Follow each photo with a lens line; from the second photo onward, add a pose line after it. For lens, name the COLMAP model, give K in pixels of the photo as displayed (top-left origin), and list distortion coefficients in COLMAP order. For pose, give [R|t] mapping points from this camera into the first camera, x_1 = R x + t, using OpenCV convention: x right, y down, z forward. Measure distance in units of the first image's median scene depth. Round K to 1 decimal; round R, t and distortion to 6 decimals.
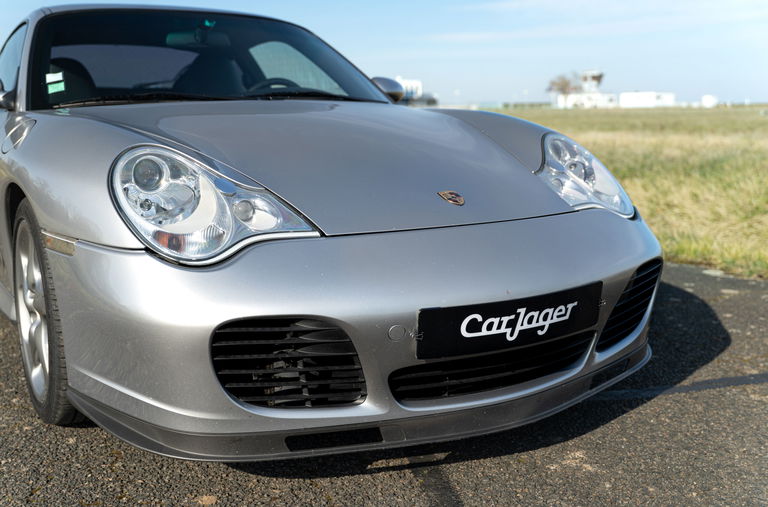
lens RADIAL K [[840.2, 0, 384.0], [0, 840.2, 253.5], [0, 0, 1]] dist [0.002179, 0.003483]
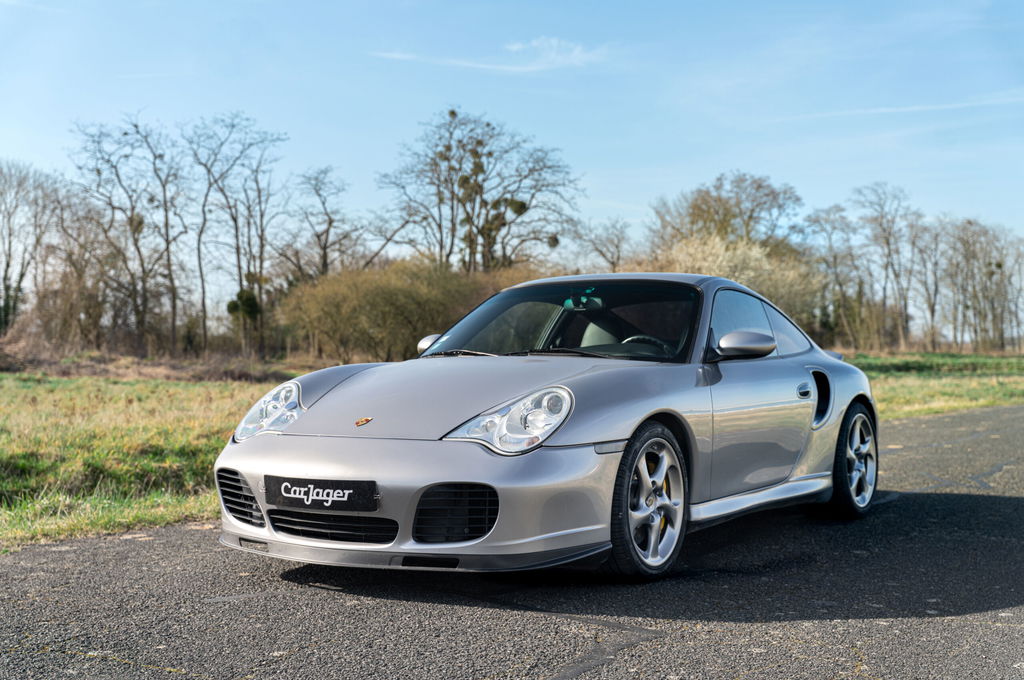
lens RADIAL K [[1361.2, 0, 512.0], [0, 1361.2, 340.0], [0, 0, 1]] dist [0.012124, 0.066968]
pose [[0.450568, -0.001666, -0.892741, 2.740703], [-0.155716, 0.984522, -0.080428, -0.062216], [0.879057, 0.175252, 0.443335, 0.107547]]
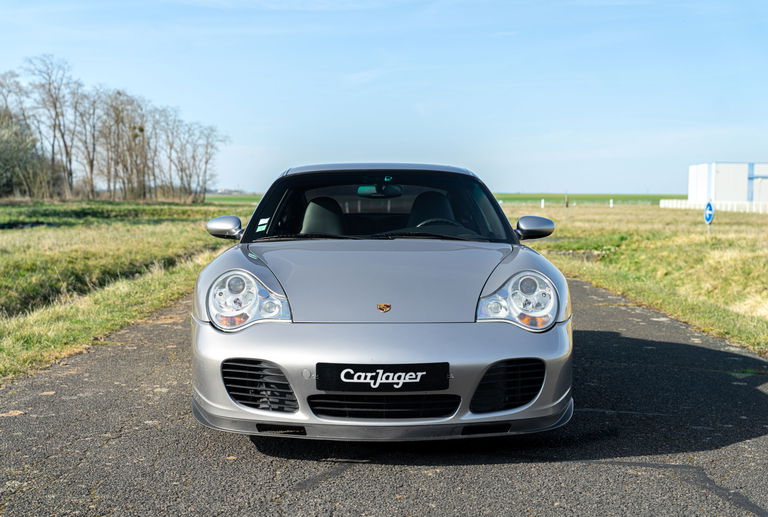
lens RADIAL K [[1140.8, 0, 384.0], [0, 1140.8, 258.5], [0, 0, 1]] dist [0.037262, 0.084232]
pose [[0.861528, 0.035692, -0.506453, 1.391495], [-0.096027, 0.990976, -0.093513, 0.056649], [0.498546, 0.129197, 0.857182, -1.106302]]
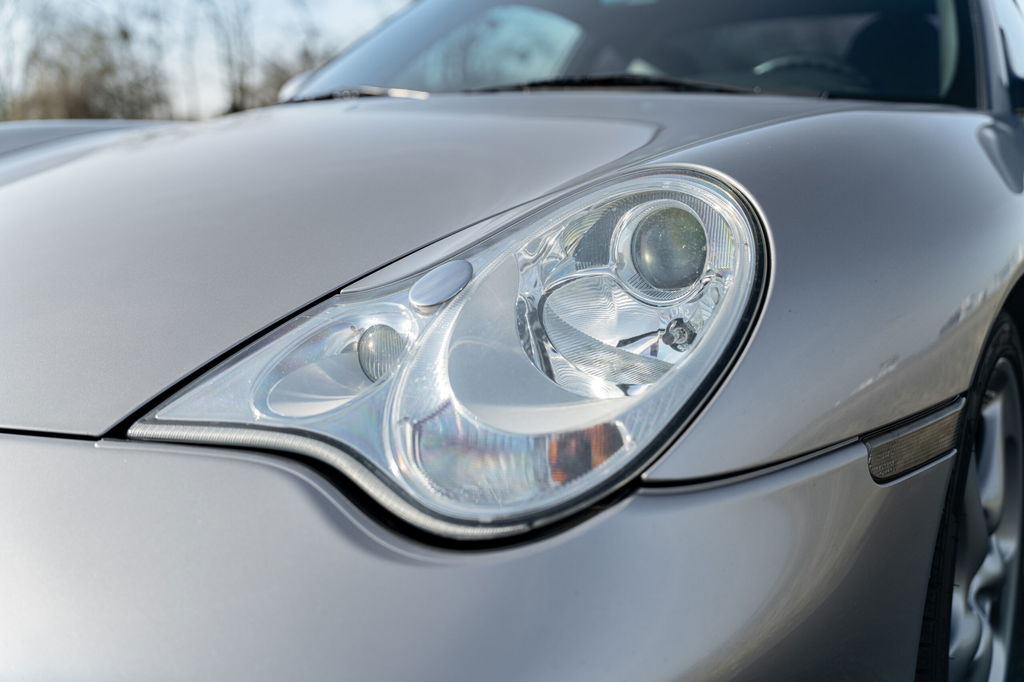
lens RADIAL K [[1185.9, 0, 512.0], [0, 1185.9, 341.0], [0, 0, 1]] dist [0.001219, 0.004815]
pose [[0.472326, 0.140897, -0.870090, 0.749296], [-0.158323, 0.984648, 0.073503, -0.156431], [0.867089, 0.103038, 0.487381, 1.113357]]
